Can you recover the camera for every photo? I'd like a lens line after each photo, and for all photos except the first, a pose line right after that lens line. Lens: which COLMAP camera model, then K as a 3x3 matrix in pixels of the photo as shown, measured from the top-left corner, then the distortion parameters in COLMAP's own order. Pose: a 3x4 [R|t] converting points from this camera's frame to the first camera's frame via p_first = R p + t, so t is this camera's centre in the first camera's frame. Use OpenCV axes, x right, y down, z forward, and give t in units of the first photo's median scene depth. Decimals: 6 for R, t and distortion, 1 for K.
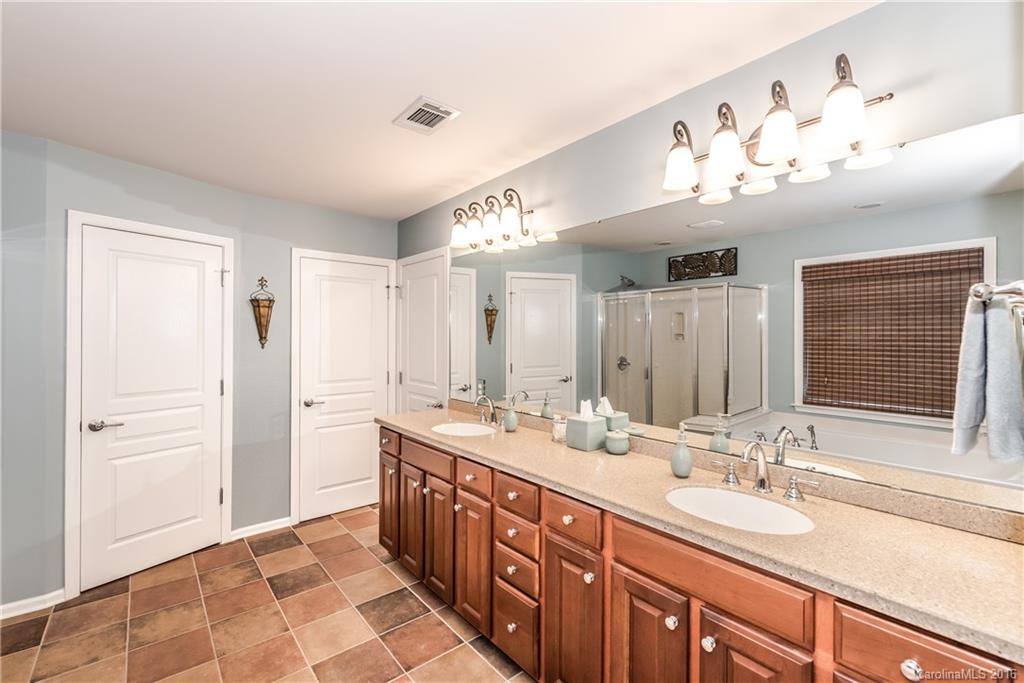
lens RADIAL K [[446.2, 0, 512.2], [0, 446.2, 338.7], [0, 0, 1]] dist [0.002160, -0.000005]
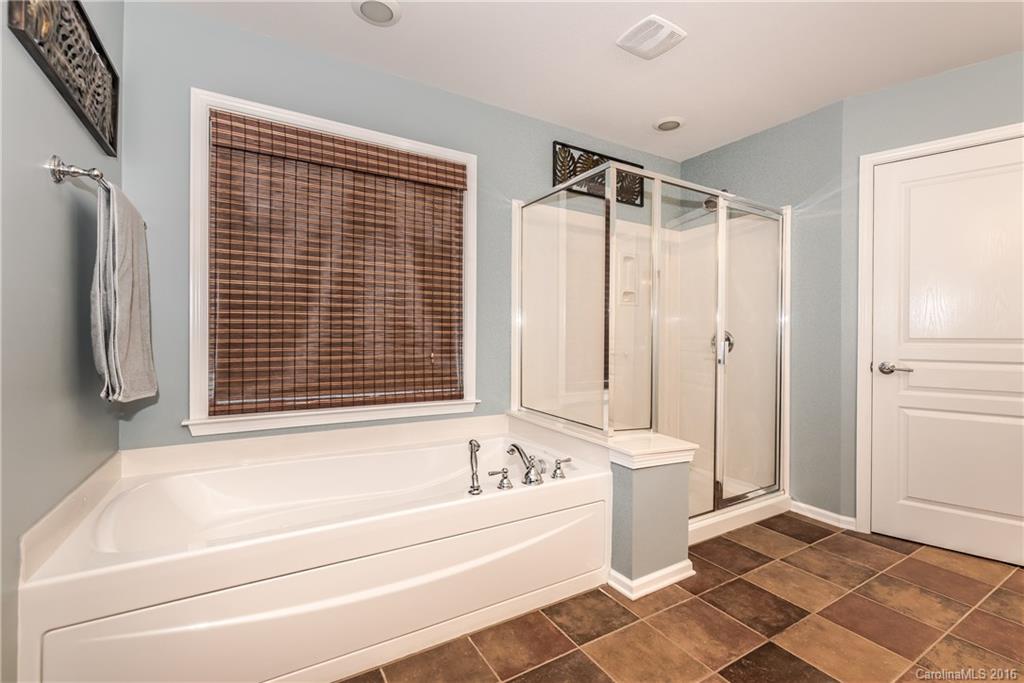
lens RADIAL K [[446.2, 0, 511.5], [0, 446.2, 340.7], [0, 0, 1]] dist [0.002160, -0.000005]
pose [[-0.163210, 0.000224, -0.986591, 0.166658], [-0.005163, 0.999986, 0.001081, 0.143999], [0.986578, 0.005270, -0.163206, 0.373954]]
